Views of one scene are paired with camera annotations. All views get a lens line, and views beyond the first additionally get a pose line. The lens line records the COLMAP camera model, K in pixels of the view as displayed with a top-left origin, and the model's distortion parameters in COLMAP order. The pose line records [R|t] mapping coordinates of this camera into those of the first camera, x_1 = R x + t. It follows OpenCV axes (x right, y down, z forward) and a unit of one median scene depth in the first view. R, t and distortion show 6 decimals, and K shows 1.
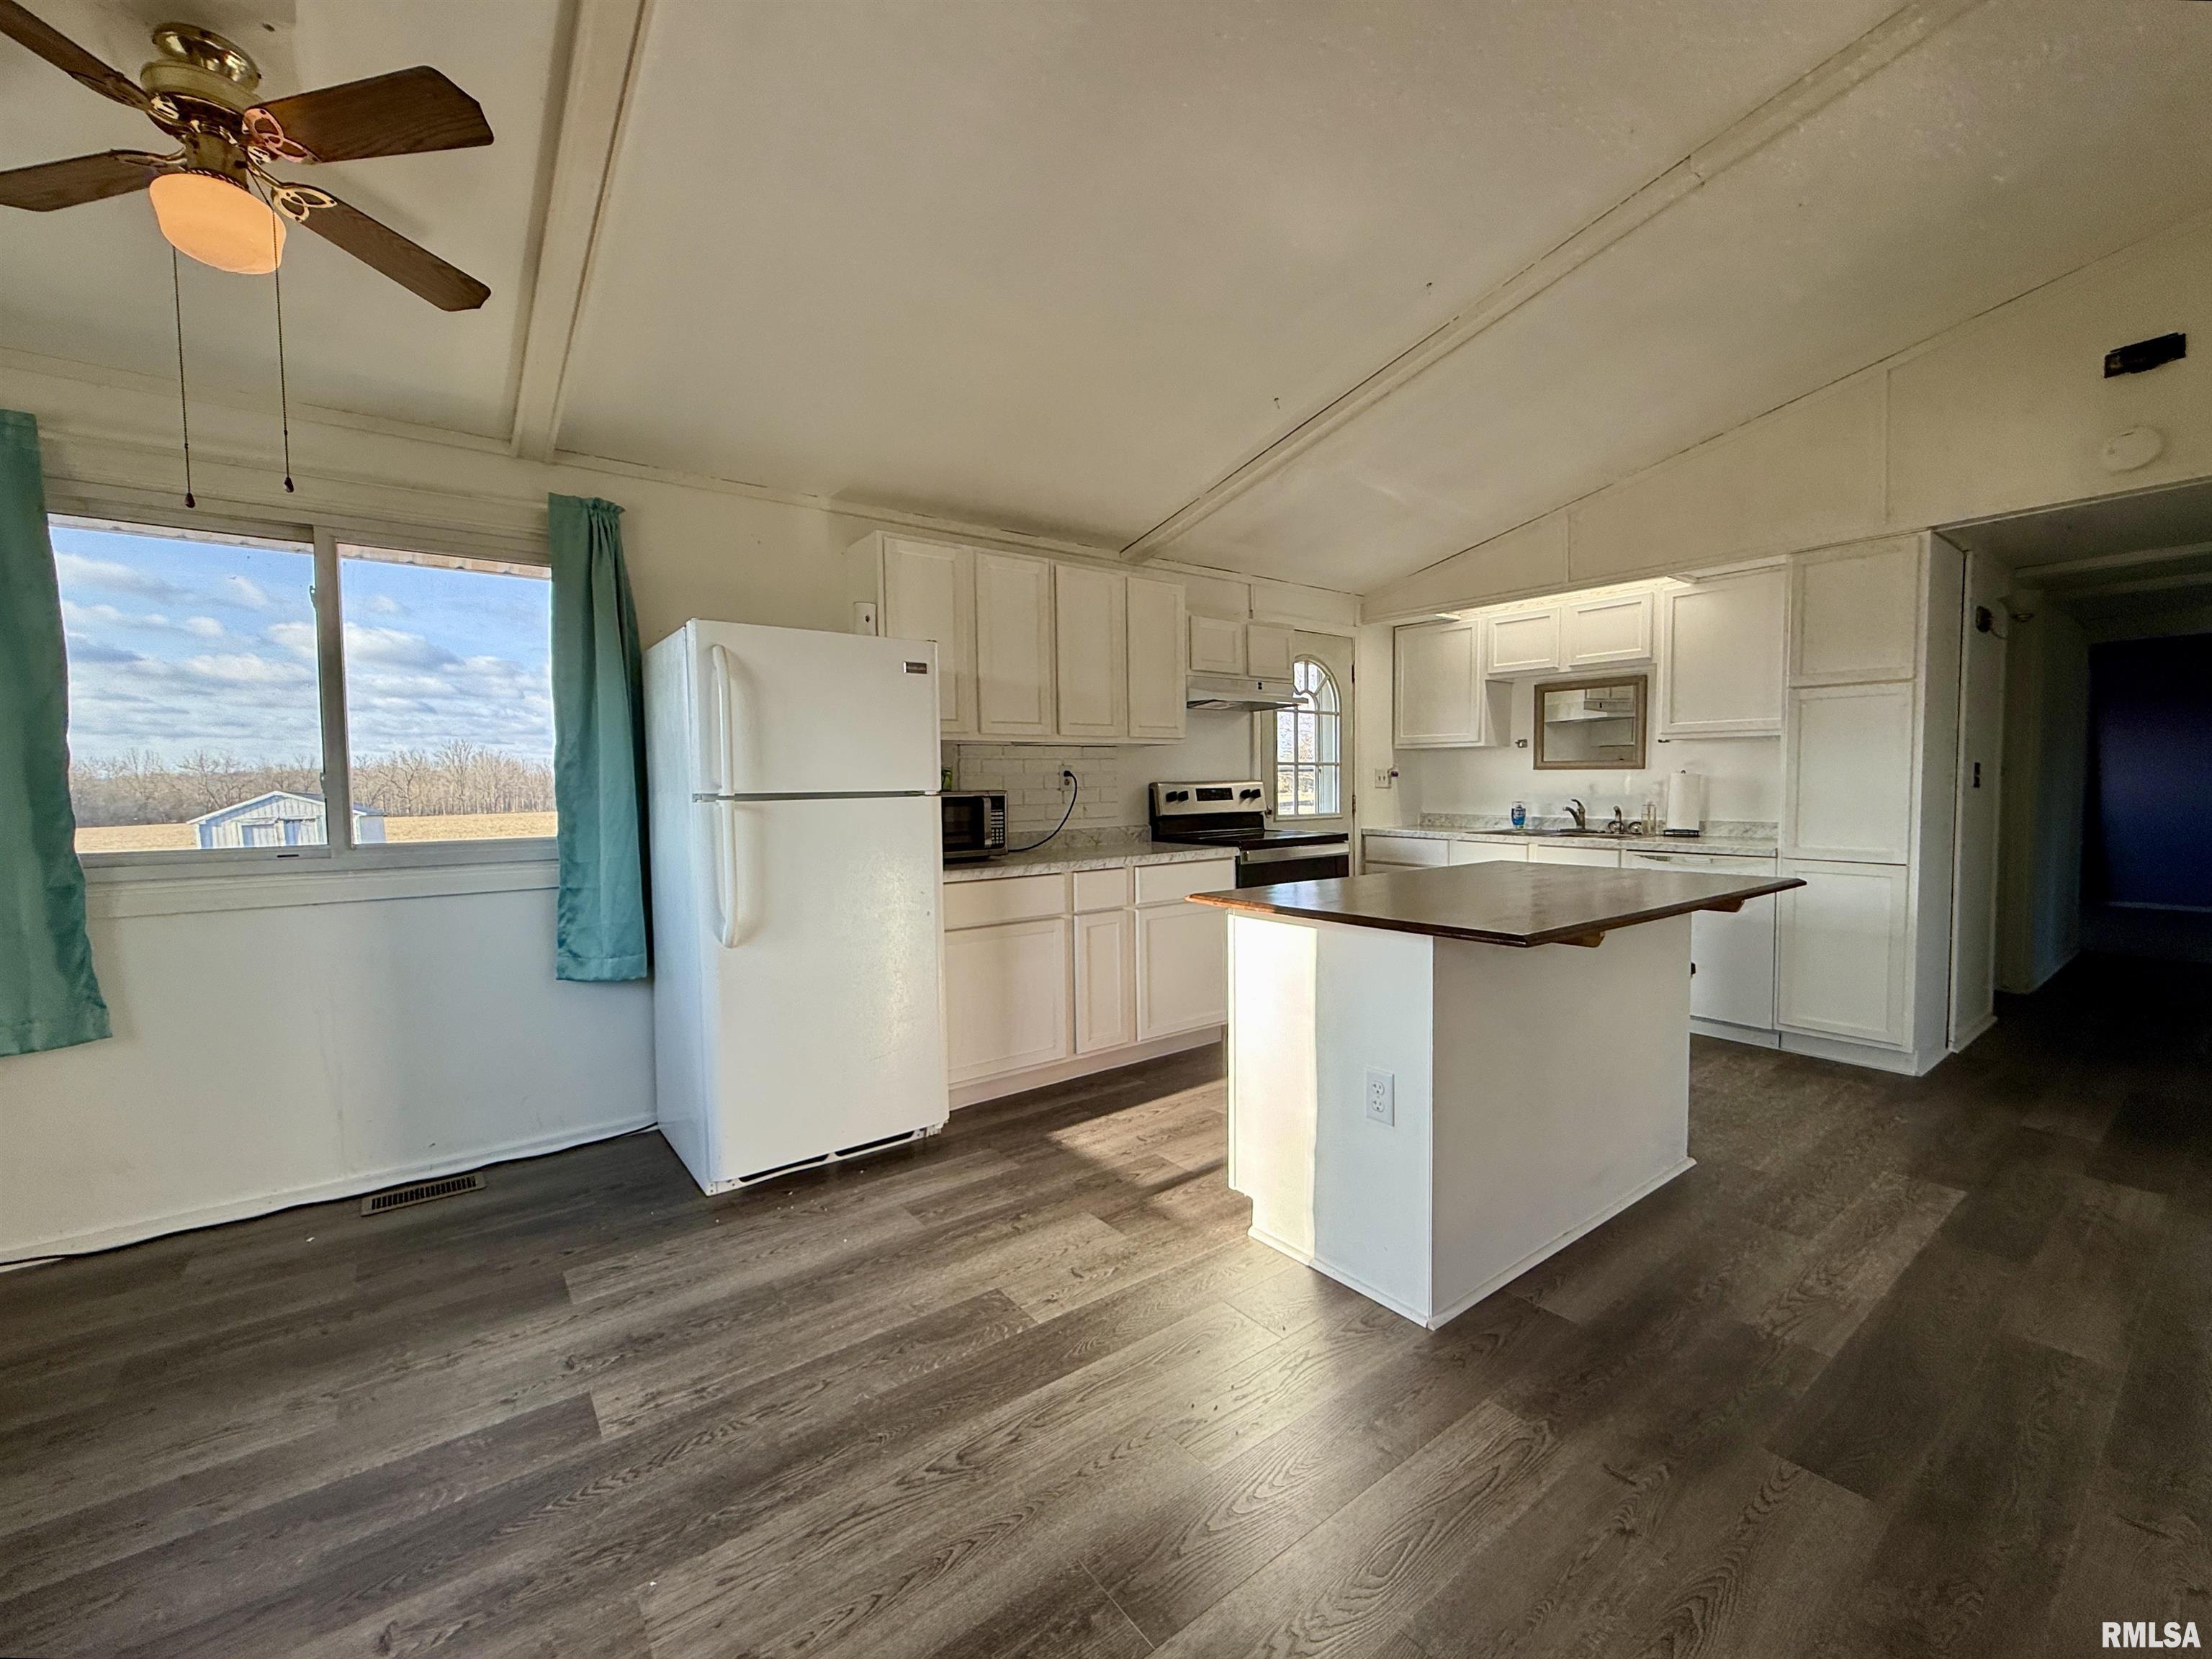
lens RADIAL K [[894.8, 0, 1101.7], [0, 894.8, 832.2], [0, 0, 1]] dist [0.000199, -0.000270]
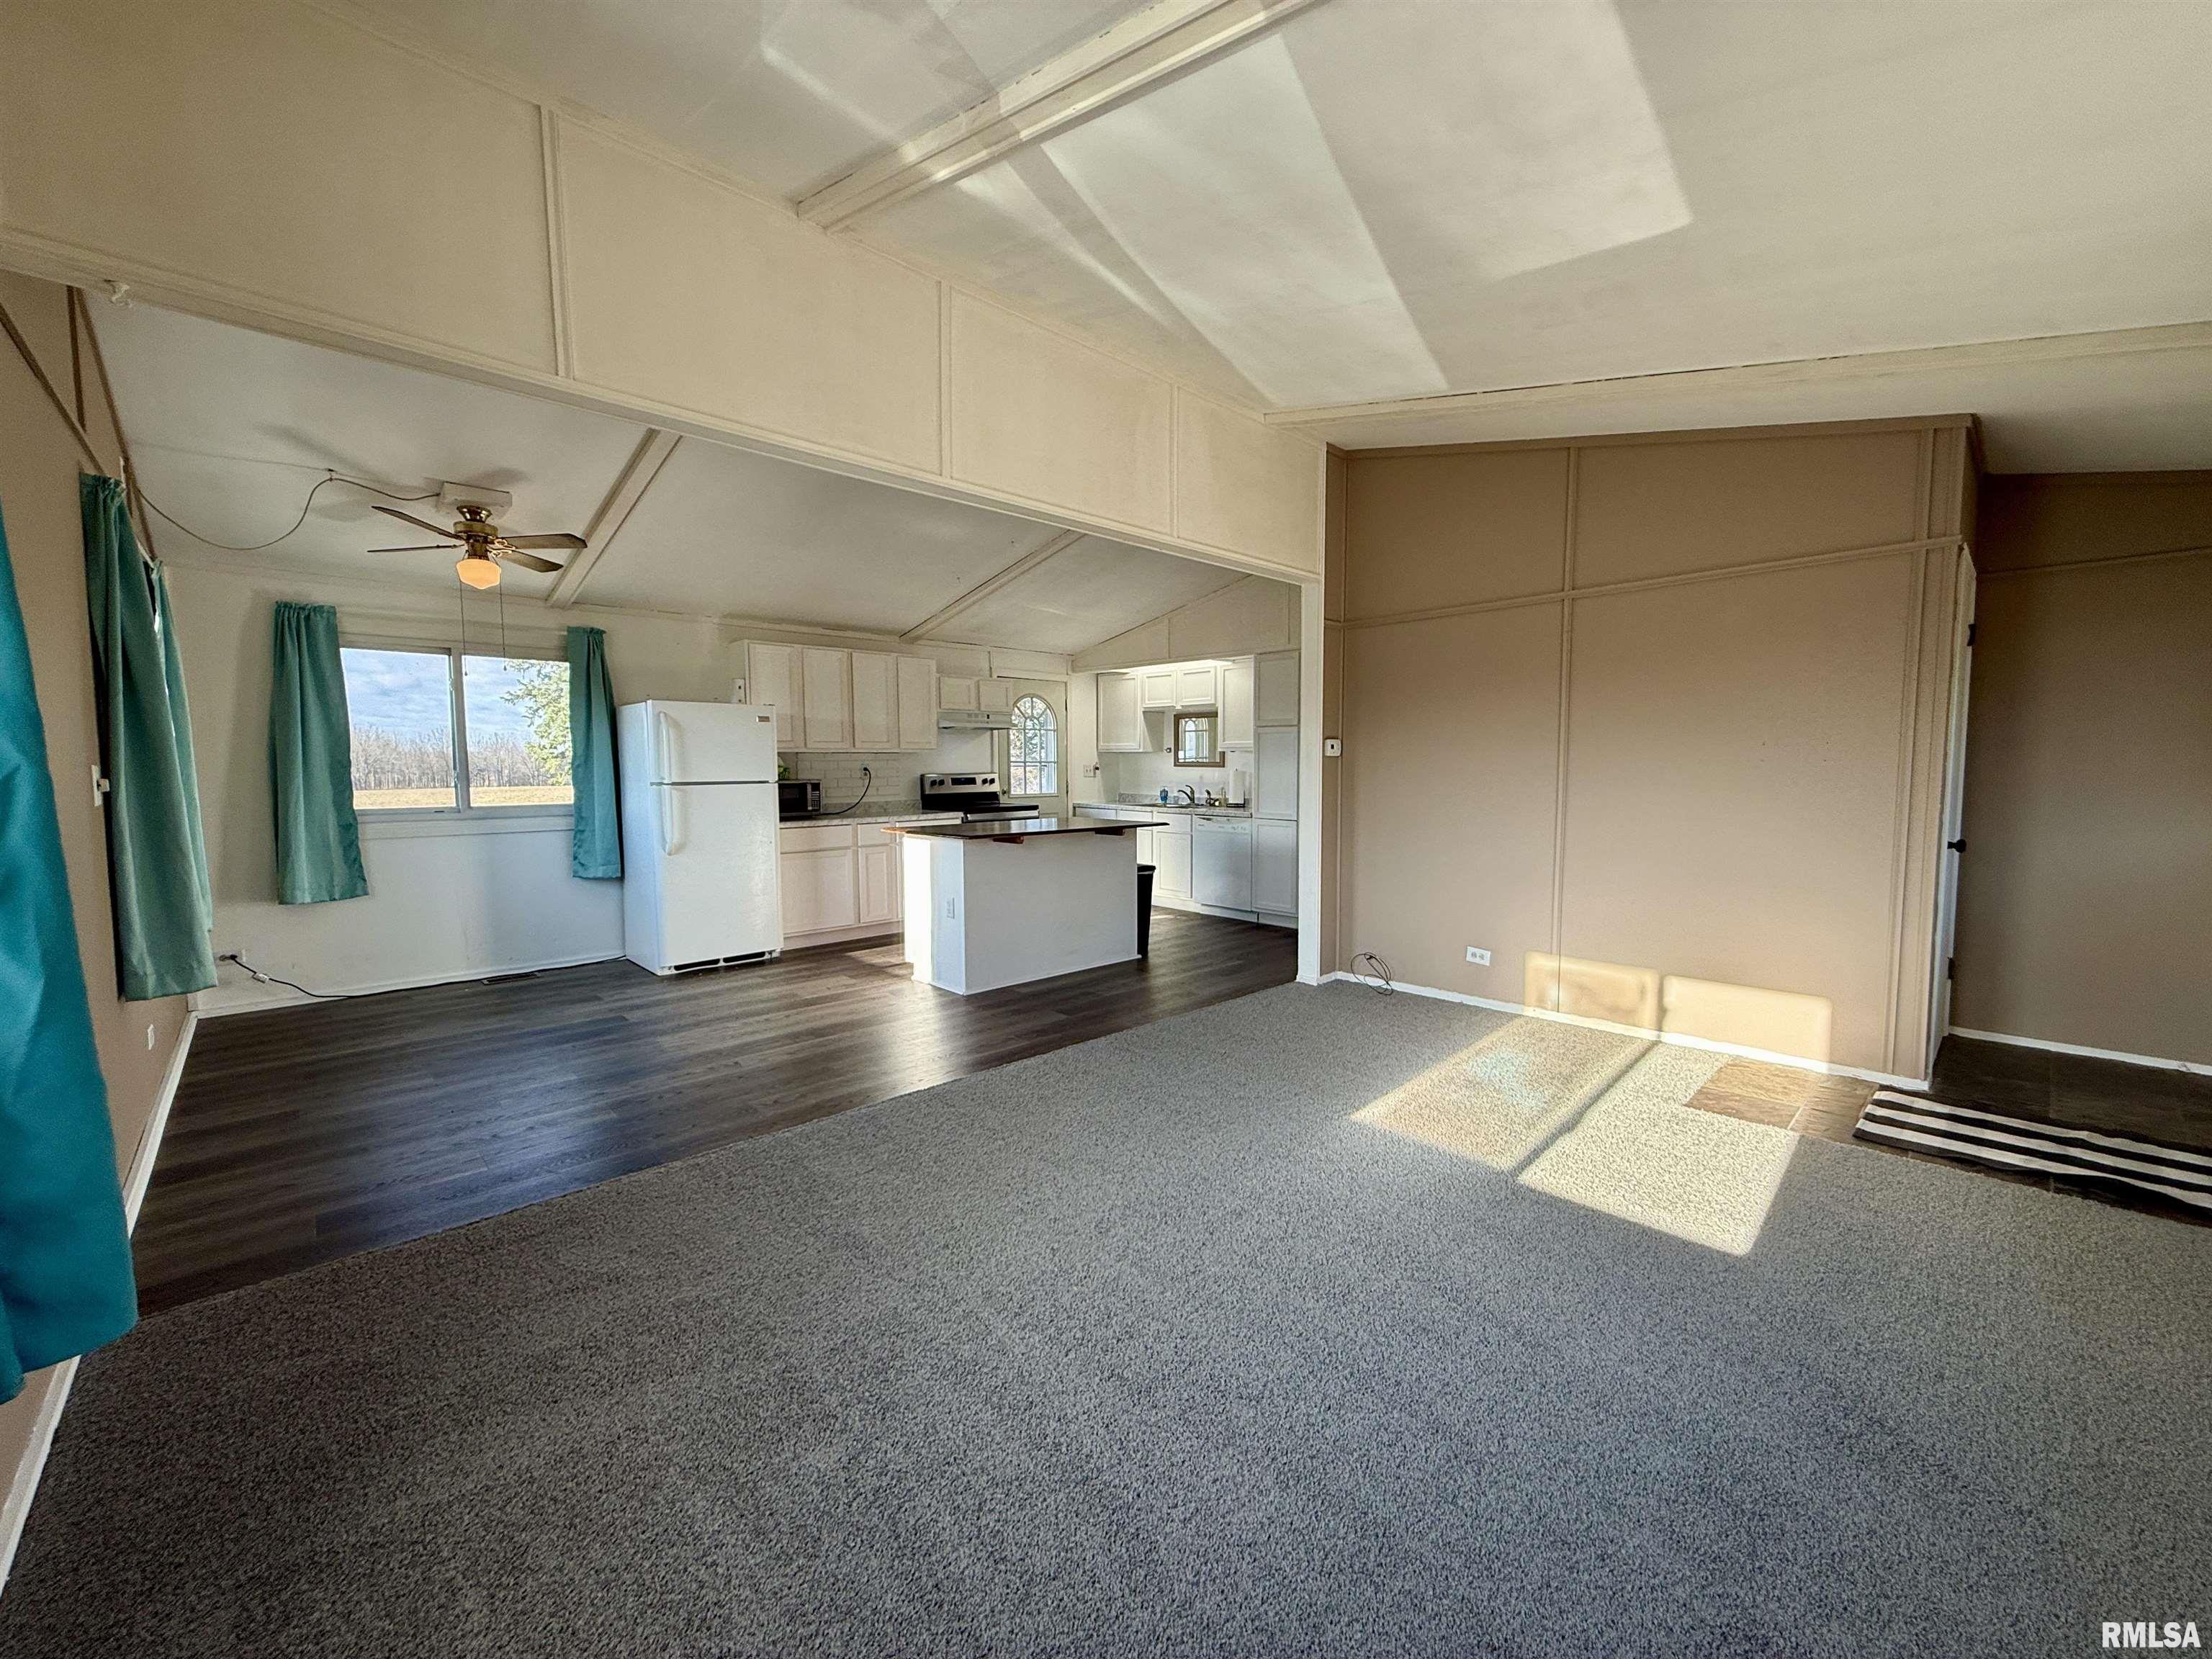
lens RADIAL K [[894.8, 0, 1111.3], [0, 894.8, 827.4], [0, 0, 1]] dist [0.000199, -0.000270]
pose [[0.994134, 0.000391, 0.108154, 0.292947], [-0.002267, 0.999849, 0.017216, 0.018571], [-0.108131, -0.017360, 0.993985, -0.904694]]
